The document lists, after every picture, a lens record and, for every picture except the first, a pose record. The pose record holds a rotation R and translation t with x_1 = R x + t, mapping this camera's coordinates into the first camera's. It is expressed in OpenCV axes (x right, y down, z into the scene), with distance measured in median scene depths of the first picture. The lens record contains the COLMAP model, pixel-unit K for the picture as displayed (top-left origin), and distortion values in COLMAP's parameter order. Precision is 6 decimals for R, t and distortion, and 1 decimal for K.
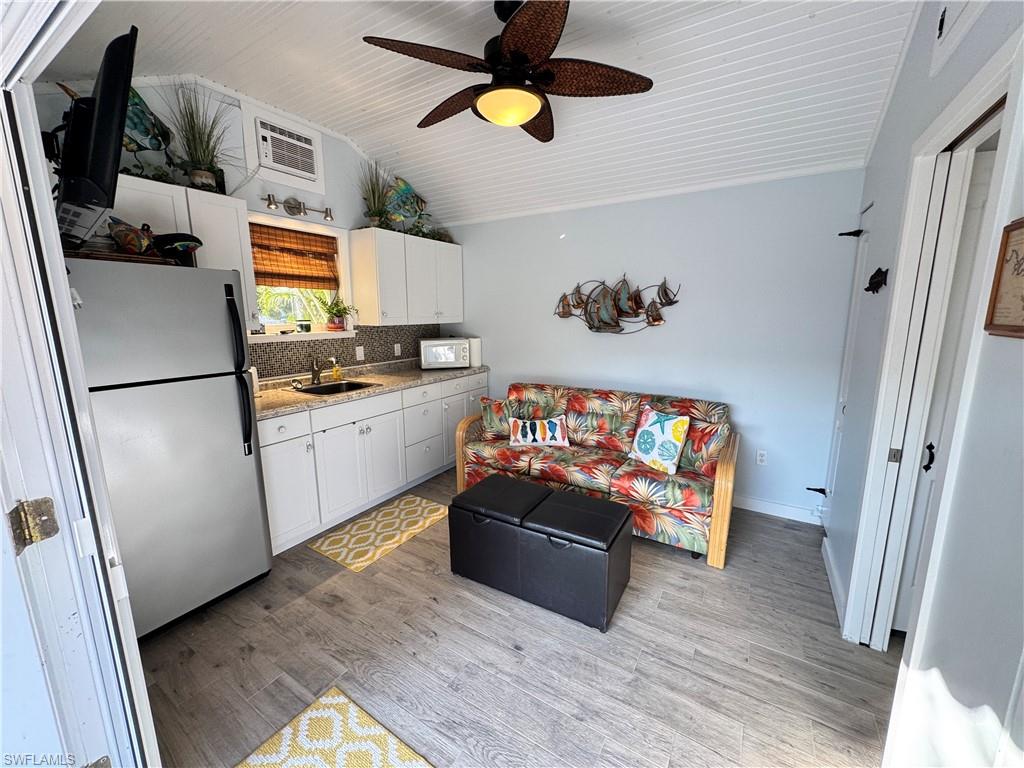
lens RADIAL K [[408.0, 0, 509.7], [0, 408.0, 384.3], [0, 0, 1]] dist [-0.002891, 0.000521]
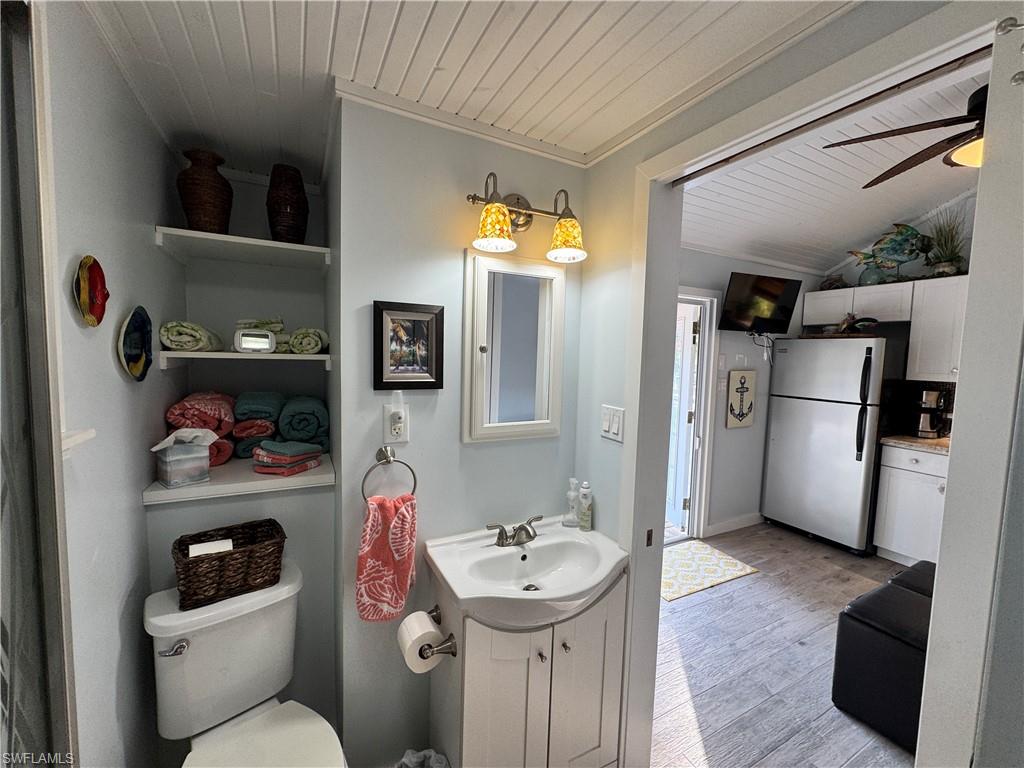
lens RADIAL K [[408.0, 0, 509.7], [0, 408.0, 384.3], [0, 0, 1]] dist [-0.002891, 0.000521]
pose [[-0.510148, 0.055990, -0.858262, 0.835595], [-0.173935, 0.970545, 0.166701, -0.080460], [0.842316, 0.234324, -0.485383, 0.395846]]
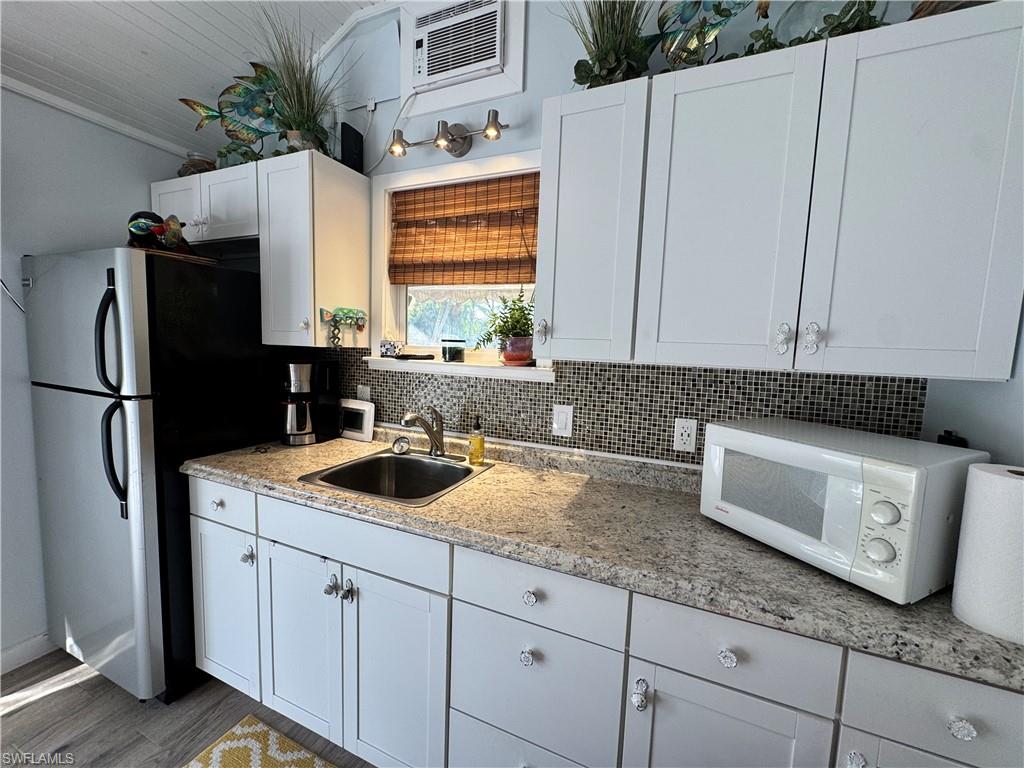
lens RADIAL K [[408.0, 0, 509.7], [0, 408.0, 384.3], [0, 0, 1]] dist [-0.002891, 0.000521]
pose [[0.145123, 0.104227, -0.983909, 0.064624], [-0.210037, 0.975016, 0.072305, -0.153069], [0.966863, 0.196164, 0.163389, 0.984251]]
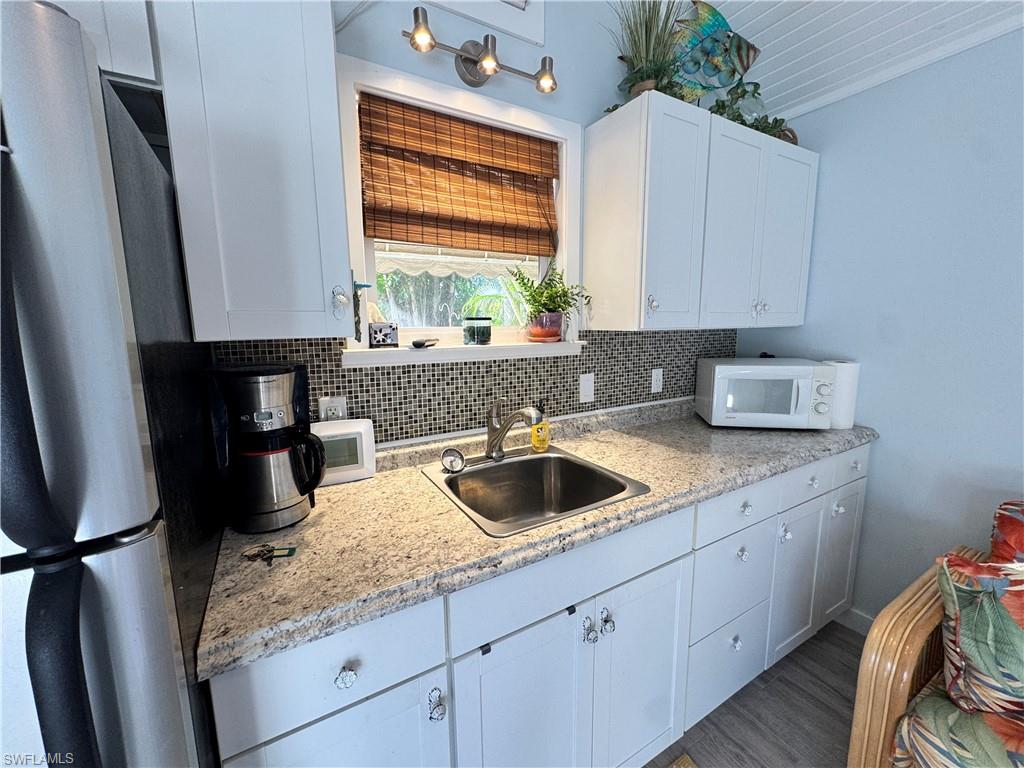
lens RADIAL K [[408.0, 0, 509.7], [0, 408.0, 384.3], [0, 0, 1]] dist [-0.002891, 0.000521]
pose [[0.881784, 0.061298, -0.467652, -0.251865], [-0.072859, 0.997320, -0.006653, -0.080193], [0.465991, 0.039939, 0.883887, 0.601223]]
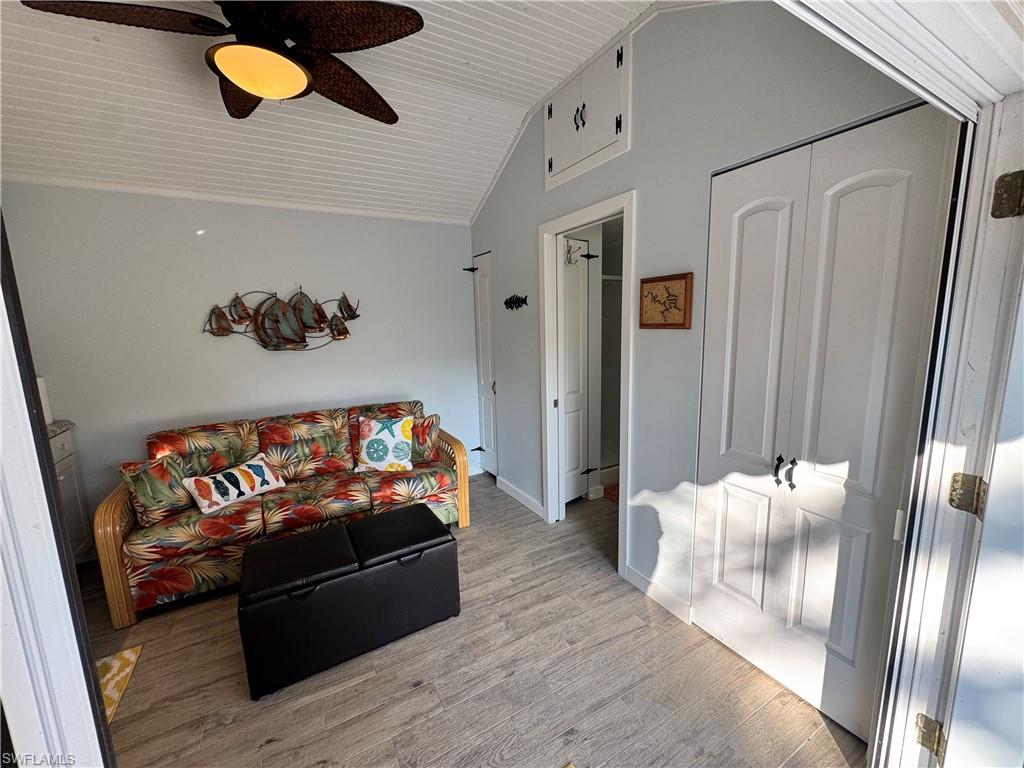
lens RADIAL K [[408.0, 0, 509.7], [0, 408.0, 384.3], [0, 0, 1]] dist [-0.002891, 0.000521]
pose [[0.480516, -0.142052, 0.865405, -0.340020], [0.175816, 0.982365, 0.063628, -0.026710], [-0.859182, 0.121578, 0.497017, 0.159882]]
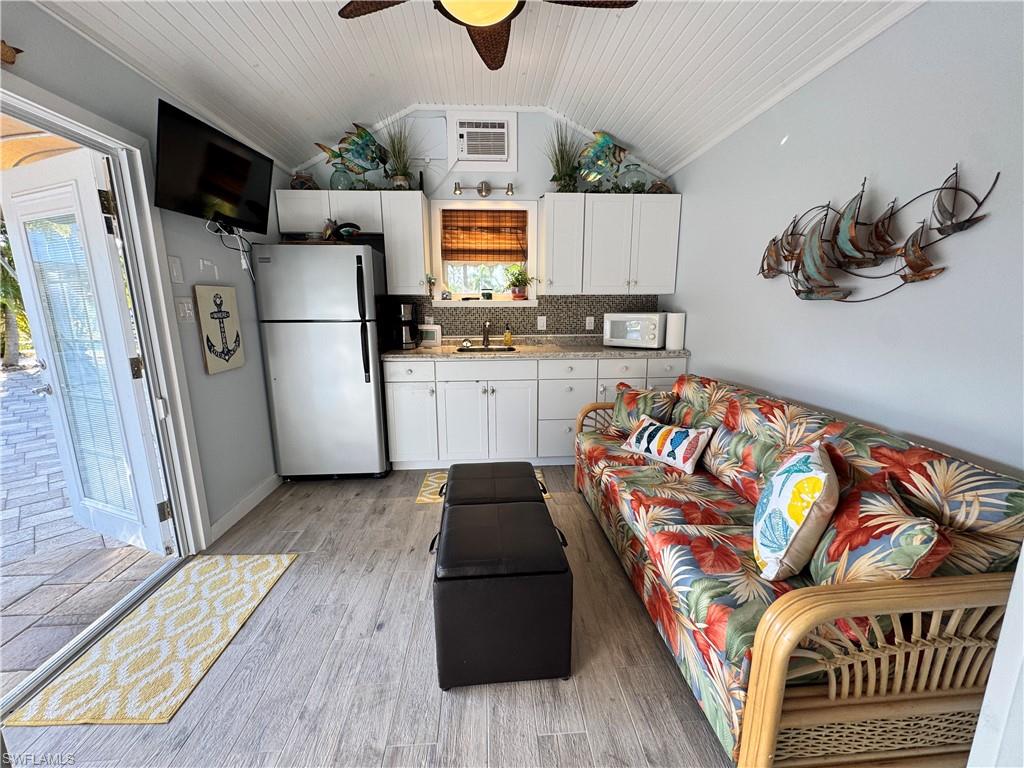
lens RADIAL K [[408.0, 0, 509.7], [0, 408.0, 384.3], [0, 0, 1]] dist [-0.002891, 0.000521]
pose [[0.581187, 0.156992, -0.798483, 0.485960], [-0.139966, 0.985877, 0.091960, -0.008470], [0.801643, 0.058315, 0.594952, 0.382511]]
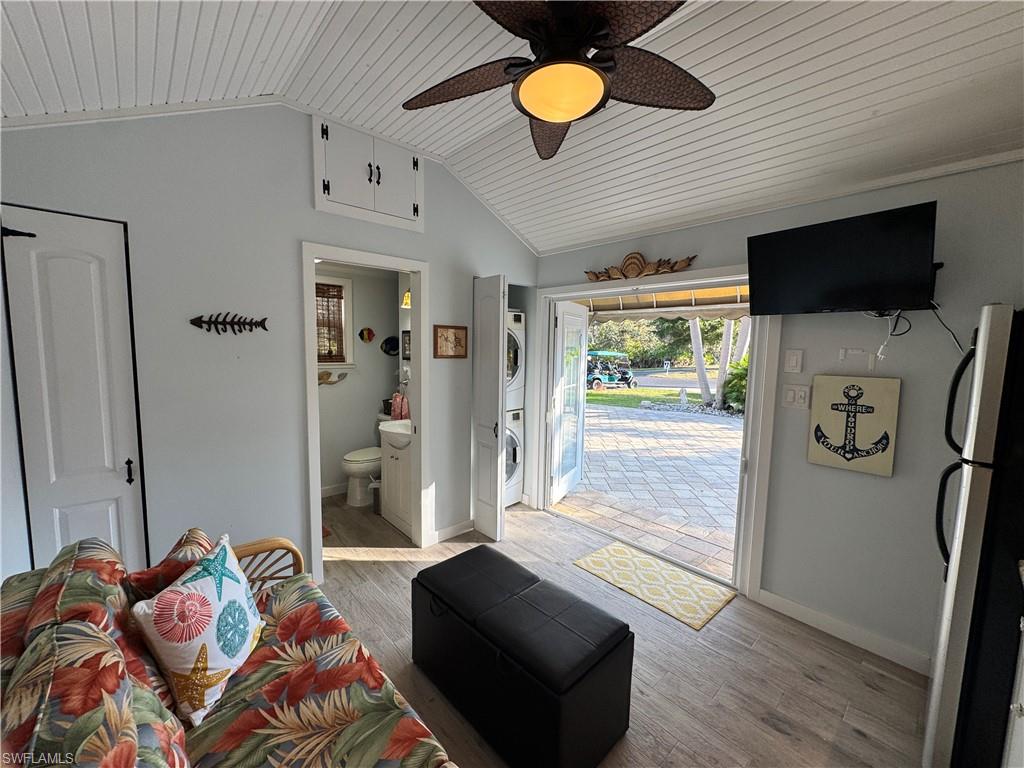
lens RADIAL K [[408.0, 0, 509.7], [0, 408.0, 384.3], [0, 0, 1]] dist [-0.002891, 0.000521]
pose [[-0.961234, -0.038871, 0.272982, -0.085679], [0.035216, 0.964599, 0.261360, -0.223082], [-0.273477, 0.260841, -0.925836, 1.156818]]
